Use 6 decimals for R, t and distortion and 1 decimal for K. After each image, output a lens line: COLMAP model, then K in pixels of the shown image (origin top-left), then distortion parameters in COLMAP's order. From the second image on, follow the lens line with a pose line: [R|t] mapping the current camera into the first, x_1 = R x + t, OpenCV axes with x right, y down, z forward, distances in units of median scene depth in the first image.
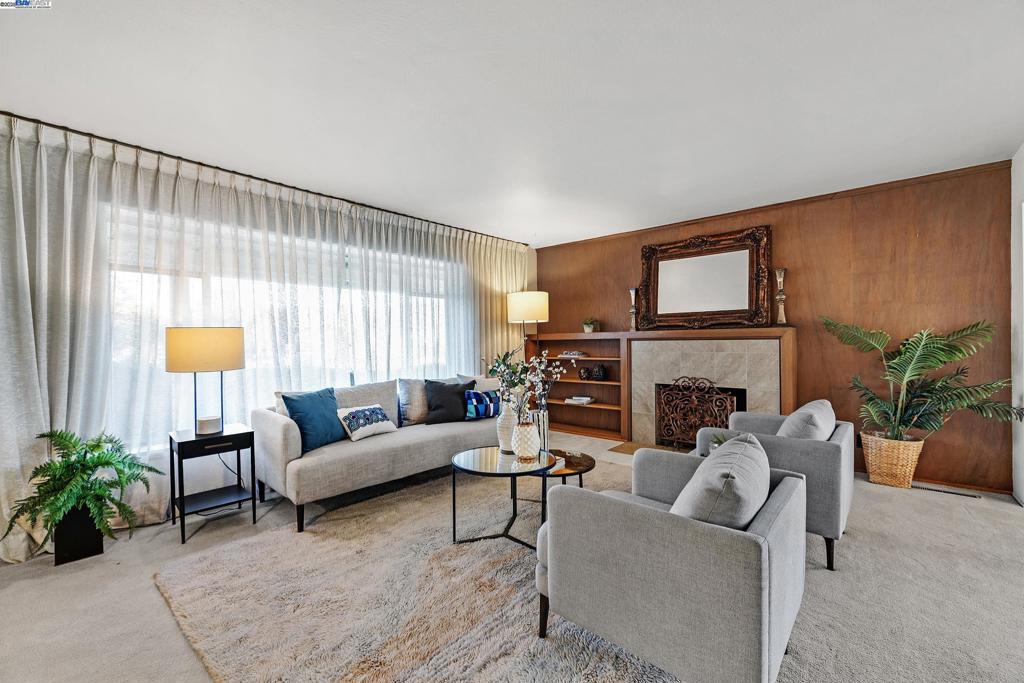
lens RADIAL K [[424.9, 0, 512.4], [0, 424.9, 339.9], [0, 0, 1]] dist [-0.001591, -0.000160]
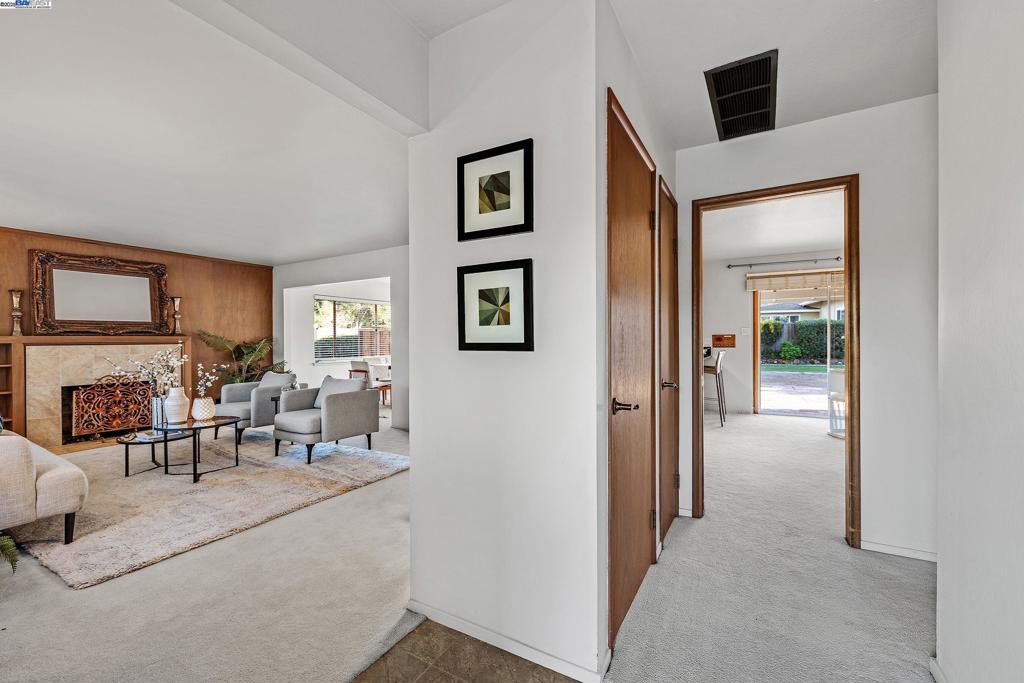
lens RADIAL K [[424.9, 0, 512.1], [0, 424.9, 342.2], [0, 0, 1]] dist [-0.001591, -0.000160]
pose [[-0.189800, 0.014228, 0.981720, -0.957923], [0.014146, 0.999831, -0.011756, 0.023194], [-0.981721, 0.011656, -0.189969, 0.119499]]
